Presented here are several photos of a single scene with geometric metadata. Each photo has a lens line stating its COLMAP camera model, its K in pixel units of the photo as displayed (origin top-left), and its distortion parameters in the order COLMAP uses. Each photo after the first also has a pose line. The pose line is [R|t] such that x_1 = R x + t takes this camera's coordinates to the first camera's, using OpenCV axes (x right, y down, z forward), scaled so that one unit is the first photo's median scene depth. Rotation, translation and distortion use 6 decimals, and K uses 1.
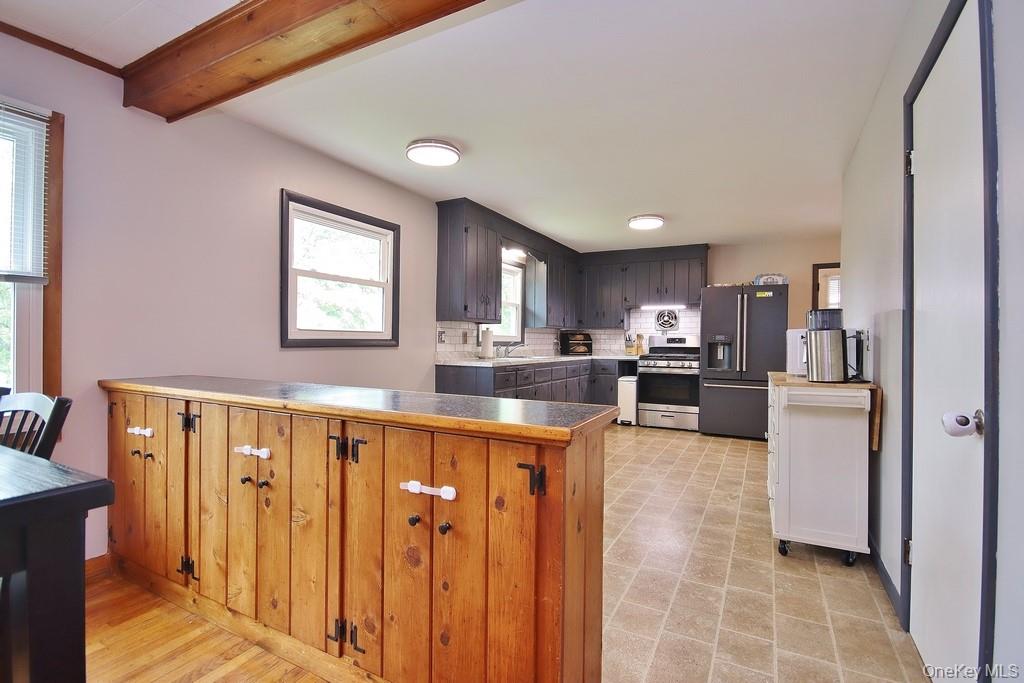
lens RADIAL K [[468.6, 0, 513.8], [0, 468.6, 344.9], [0, 0, 1]] dist [0.015933, -0.017345]
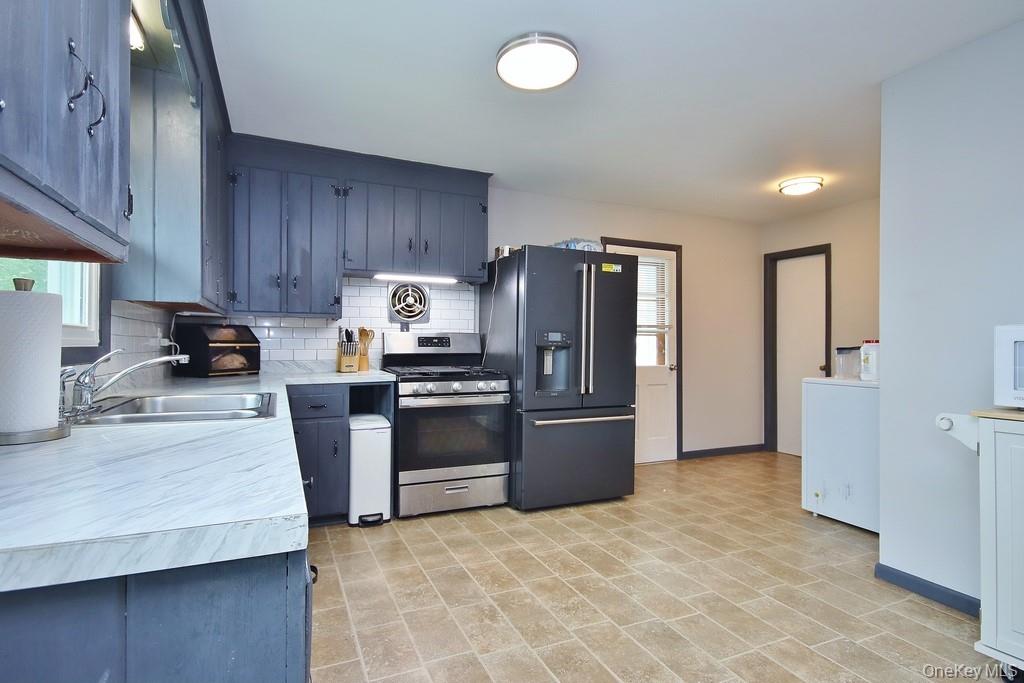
lens RADIAL K [[523.5, 0, 512.0], [0, 523.5, 341.5], [0, 0, 1]] dist [-0.000066, -0.000036]
pose [[0.603478, -0.001423, 0.797379, -0.106159], [0.007857, 0.999960, -0.004162, -0.007395], [-0.797341, 0.008776, 0.603465, 0.681435]]
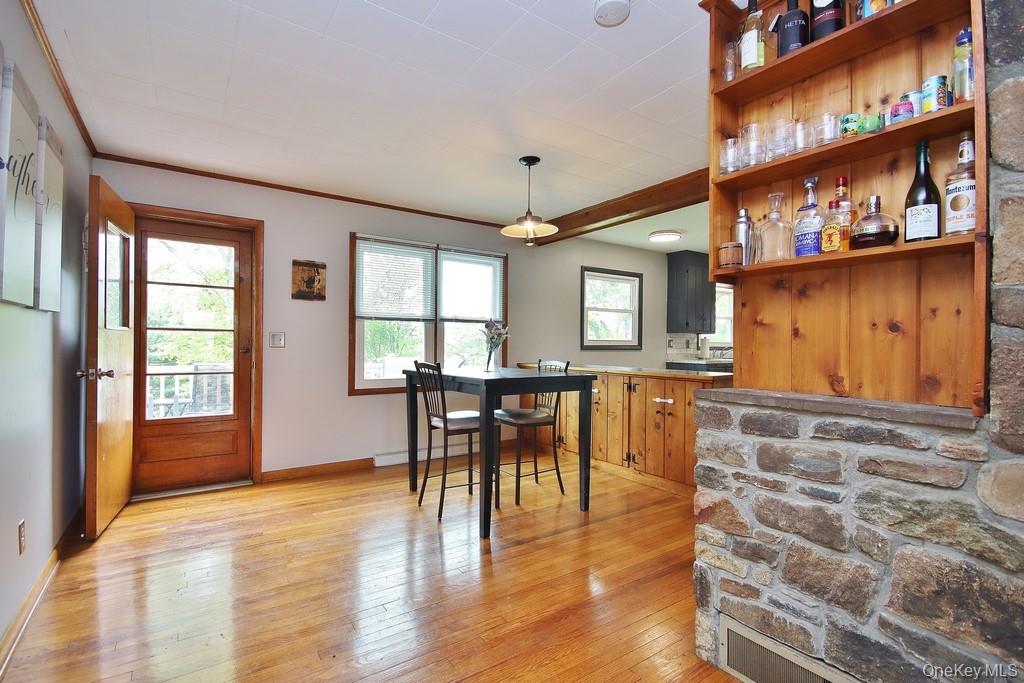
lens RADIAL K [[468.6, 0, 513.8], [0, 468.6, 344.9], [0, 0, 1]] dist [0.015933, -0.017345]
pose [[0.887258, -0.000331, -0.461274, 0.084783], [-0.004498, 0.999946, -0.009369, 0.002995], [0.461252, 0.010387, 0.887209, -0.505333]]
